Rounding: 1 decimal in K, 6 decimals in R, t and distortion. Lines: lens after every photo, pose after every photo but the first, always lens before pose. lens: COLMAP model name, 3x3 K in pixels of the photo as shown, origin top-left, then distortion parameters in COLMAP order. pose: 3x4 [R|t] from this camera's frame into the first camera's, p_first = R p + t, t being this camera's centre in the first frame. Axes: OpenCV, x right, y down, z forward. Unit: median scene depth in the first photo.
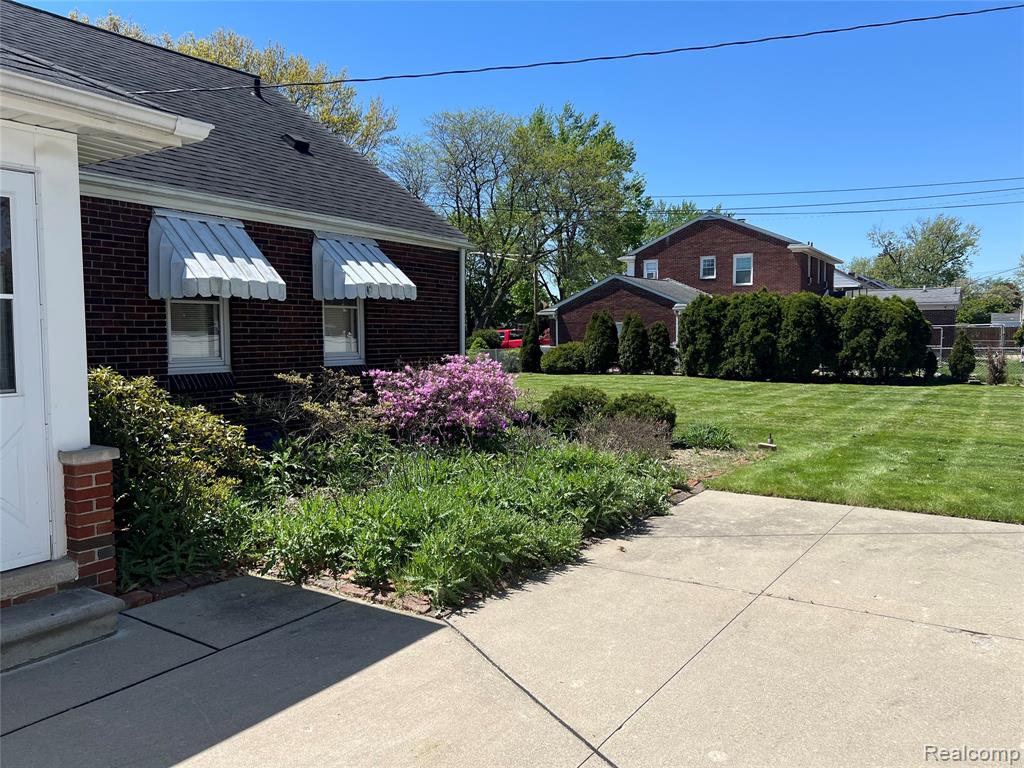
lens RADIAL K [[762.5, 0, 509.0], [0, 762.5, 382.6], [0, 0, 1]] dist [0.035179, -0.042766]
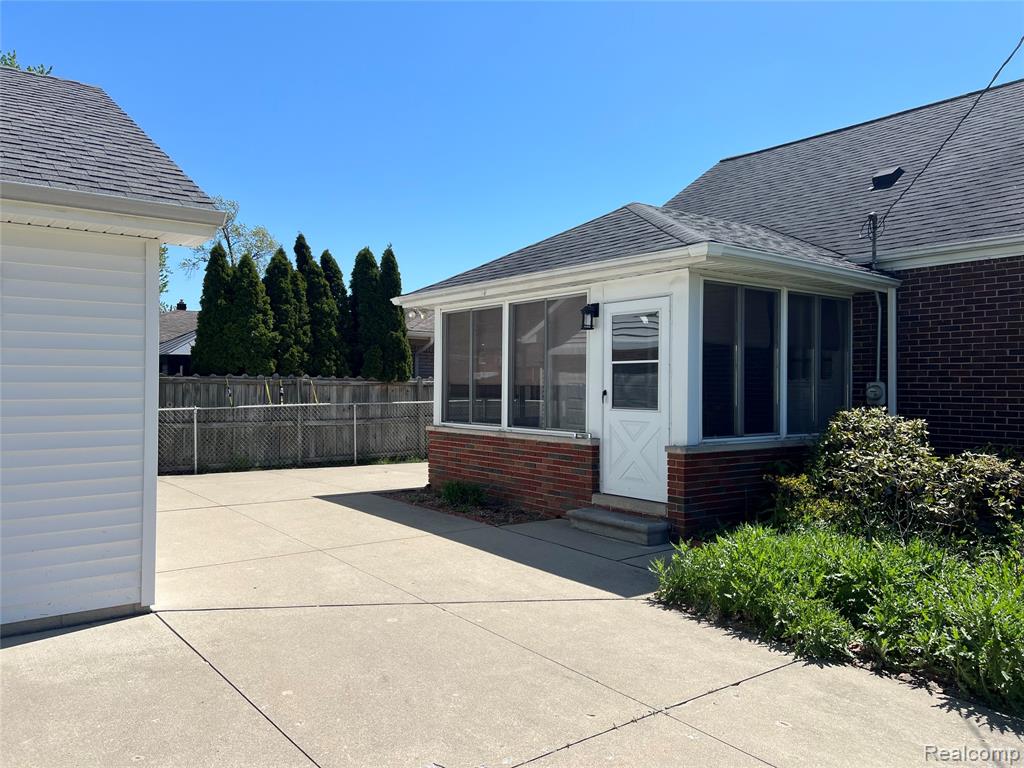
lens RADIAL K [[762.5, 0, 509.7], [0, 762.5, 383.9], [0, 0, 1]] dist [0.035179, -0.042766]
pose [[-0.325929, 0.000399, -0.945394, 1.201241], [-0.066972, 0.997478, 0.023510, -0.068724], [0.943019, 0.070977, -0.325081, 1.172808]]
